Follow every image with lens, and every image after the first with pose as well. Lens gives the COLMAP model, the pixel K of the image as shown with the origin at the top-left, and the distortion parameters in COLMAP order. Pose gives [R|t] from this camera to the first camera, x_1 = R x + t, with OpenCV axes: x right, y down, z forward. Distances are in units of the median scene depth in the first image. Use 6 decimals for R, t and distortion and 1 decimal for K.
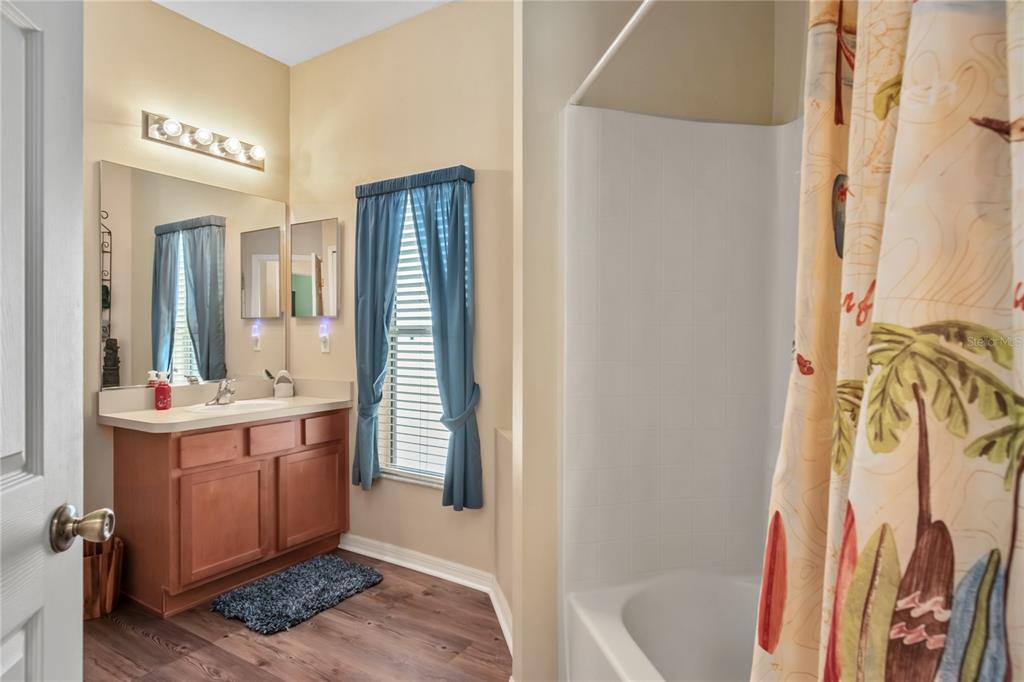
lens RADIAL K [[548.0, 0, 512.0], [0, 548.0, 341.0], [0, 0, 1]] dist [0.001638, -0.000097]
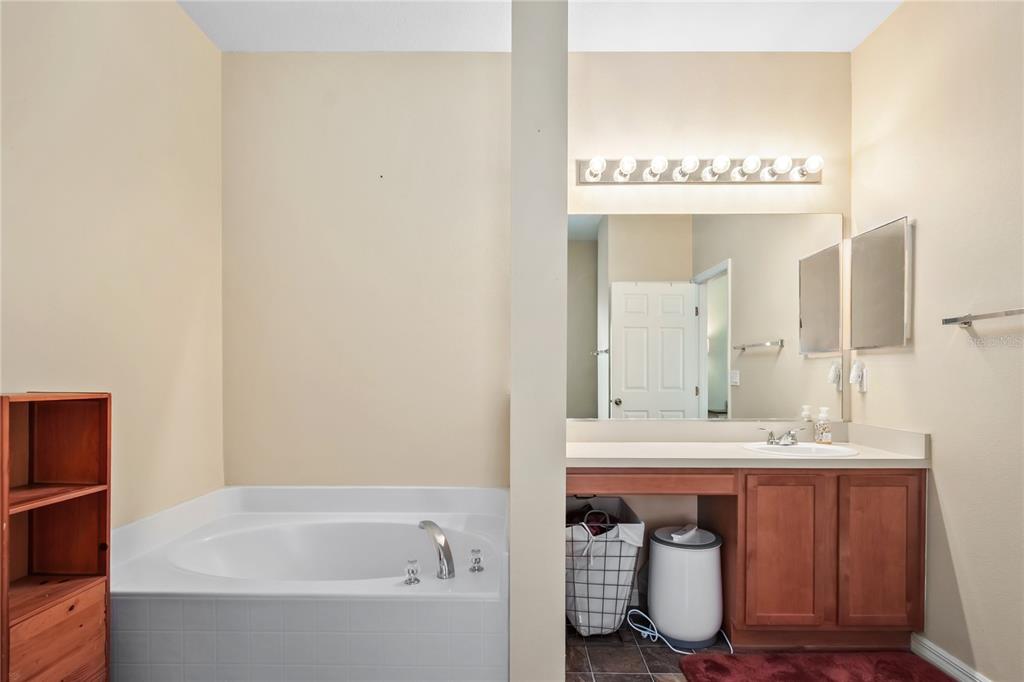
lens RADIAL K [[574.1, 0, 512.6], [0, 574.1, 367.0], [0, 0, 1]] dist [-0.003945, -0.001400]
pose [[0.525394, -0.009898, -0.850801, 0.067002], [-0.004713, 0.999883, -0.014543, -0.000566], [0.850846, 0.011651, 0.525286, 0.103325]]
